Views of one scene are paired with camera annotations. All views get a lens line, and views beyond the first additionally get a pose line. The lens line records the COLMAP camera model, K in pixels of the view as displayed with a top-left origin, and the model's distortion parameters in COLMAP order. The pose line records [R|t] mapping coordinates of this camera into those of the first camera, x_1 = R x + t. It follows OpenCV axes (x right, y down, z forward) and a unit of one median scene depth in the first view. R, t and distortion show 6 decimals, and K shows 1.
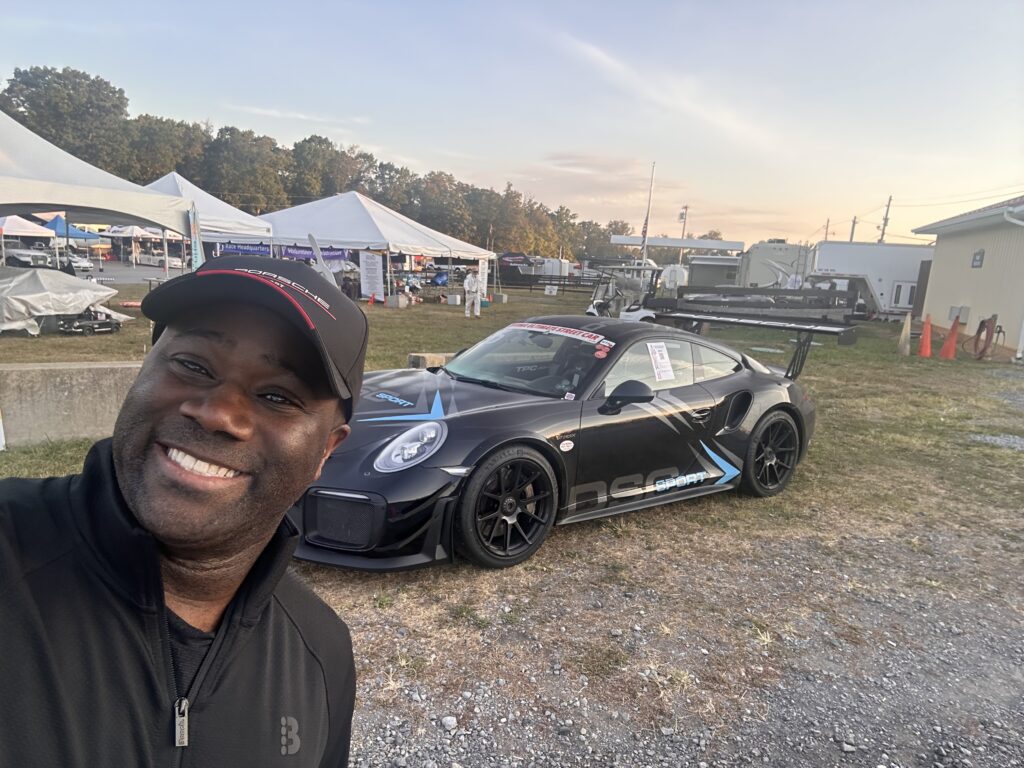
lens RADIAL K [[729.5, 0, 519.9], [0, 729.5, 388.9], [0, 0, 1]] dist [0.049220, -0.066344]
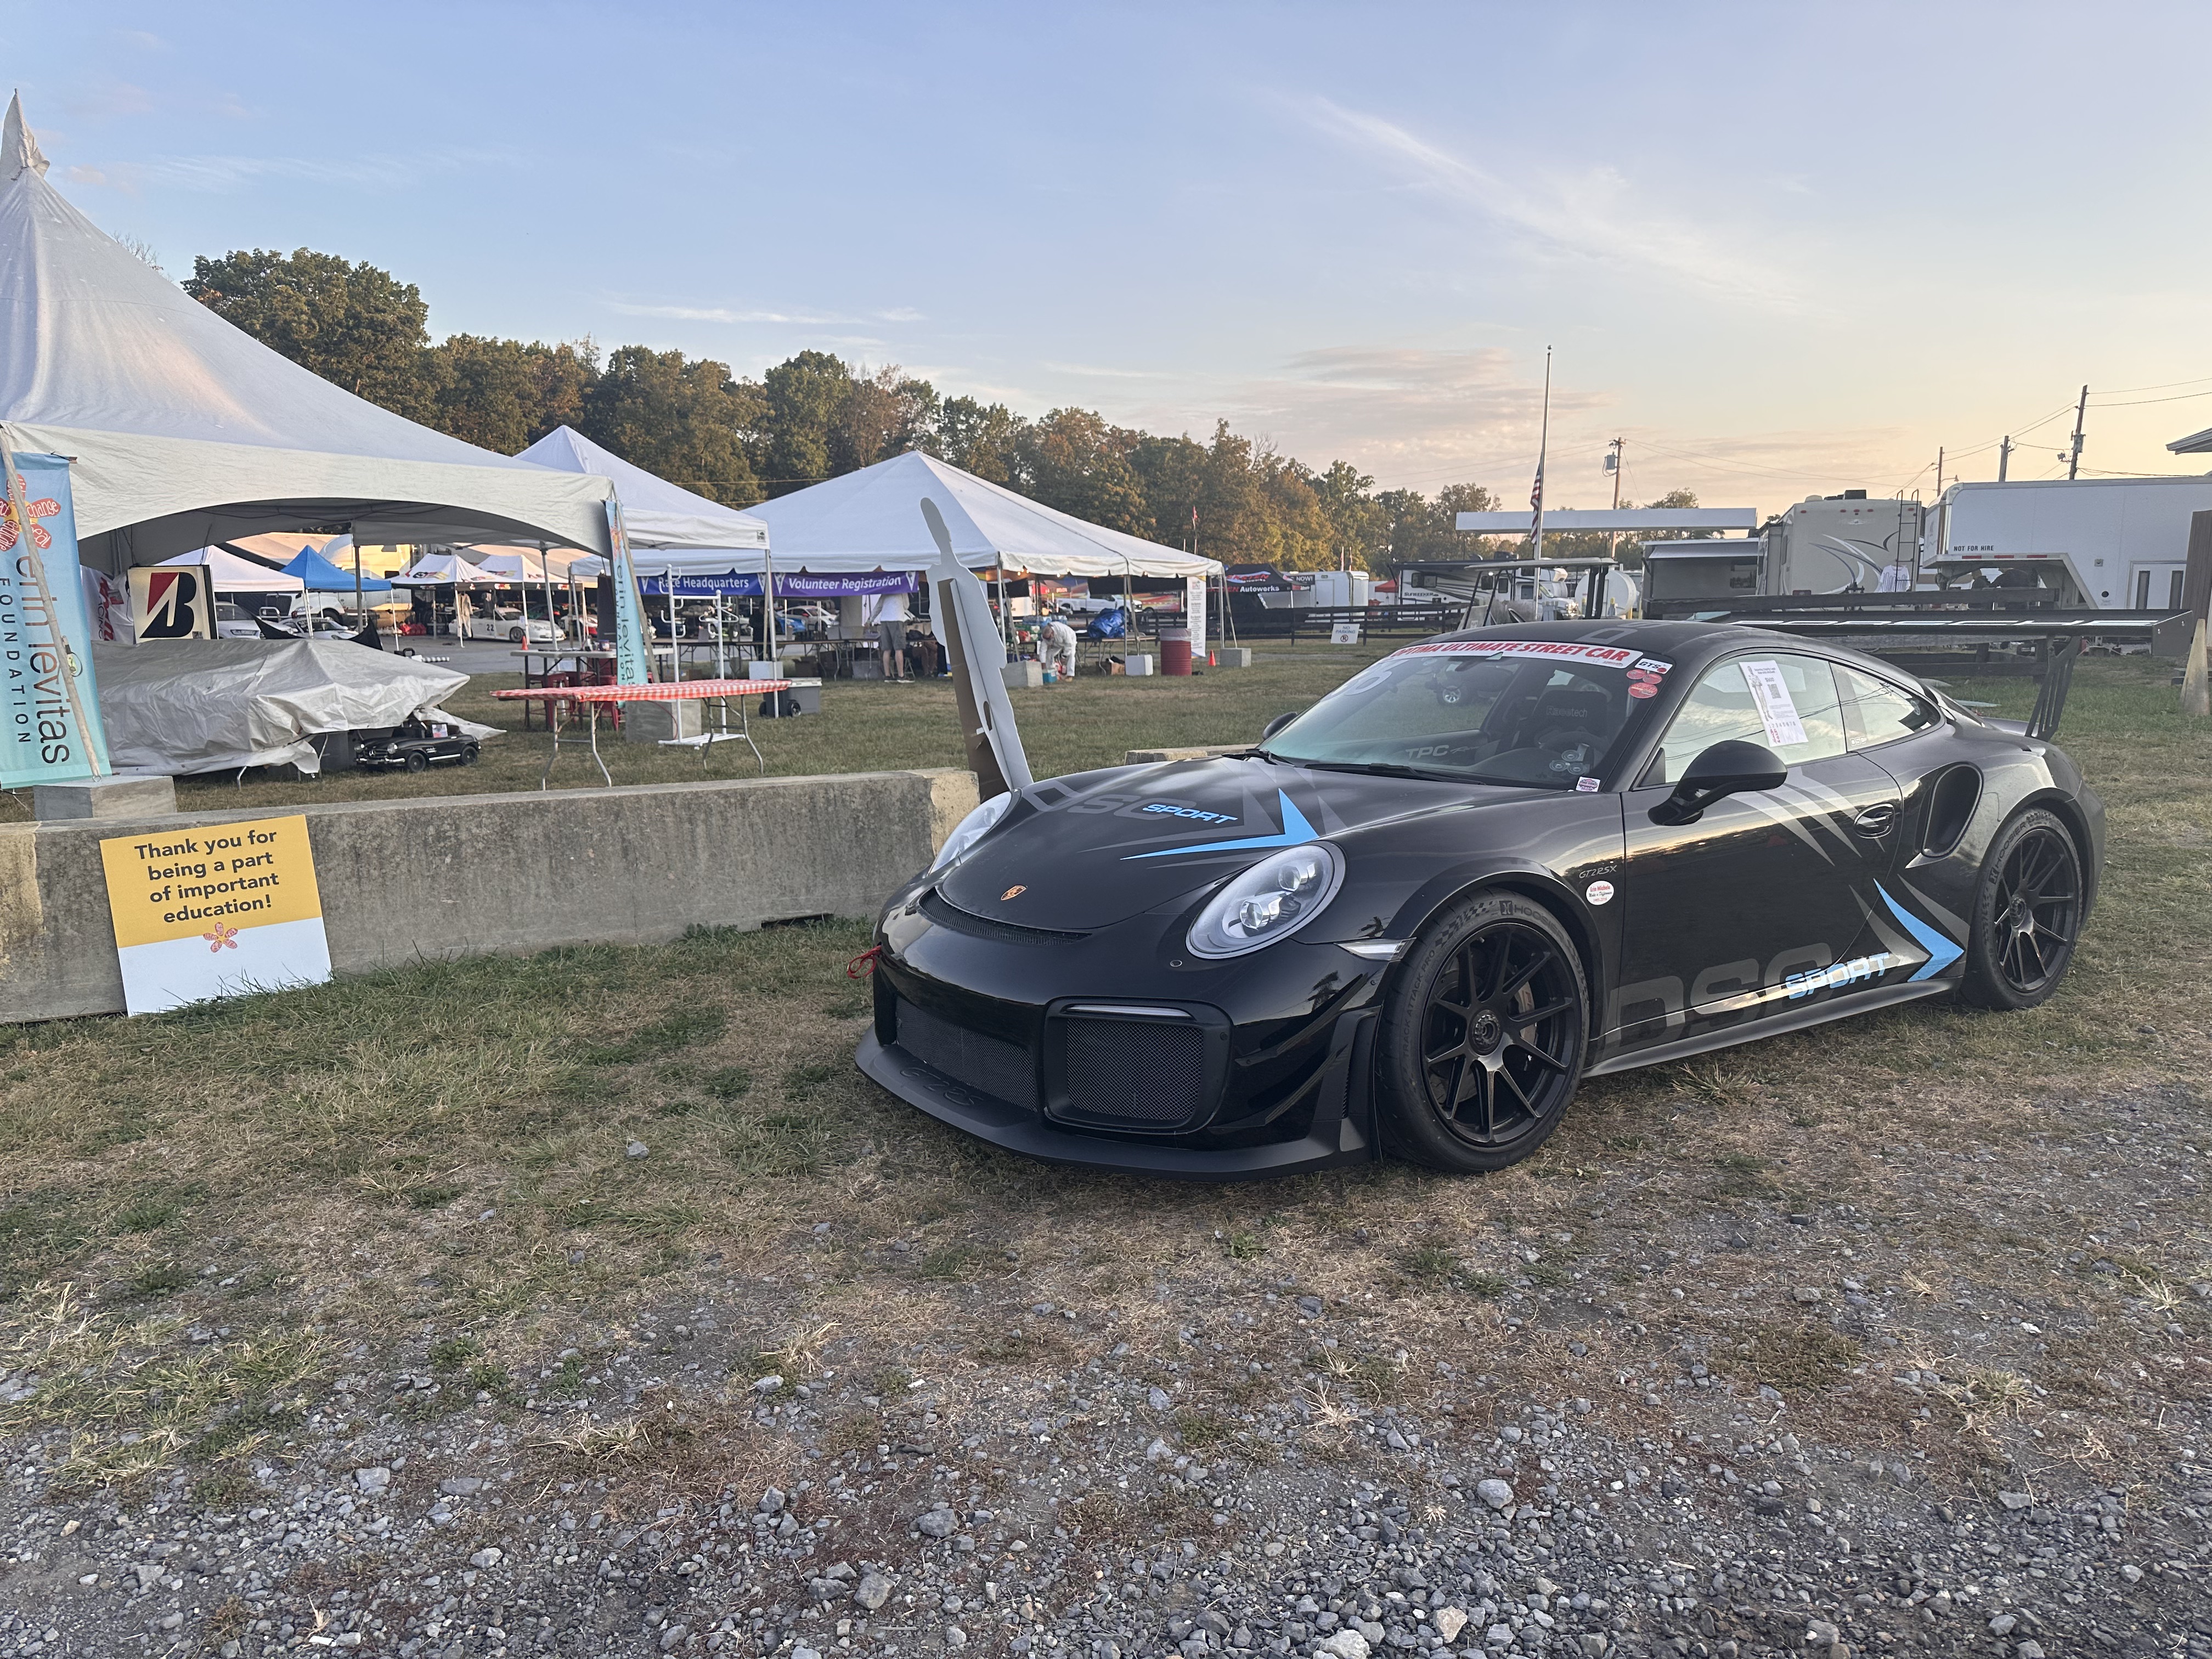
lens RADIAL K [[1571.1, 0, 1085.7], [0, 1571.1, 839.7], [0, 0, 1]] dist [0.030627, -0.044278]
pose [[0.995977, -0.053945, -0.071558, -0.142569], [0.051386, 0.997989, -0.037126, 0.053873], [0.073417, 0.033300, 0.996745, 0.026365]]
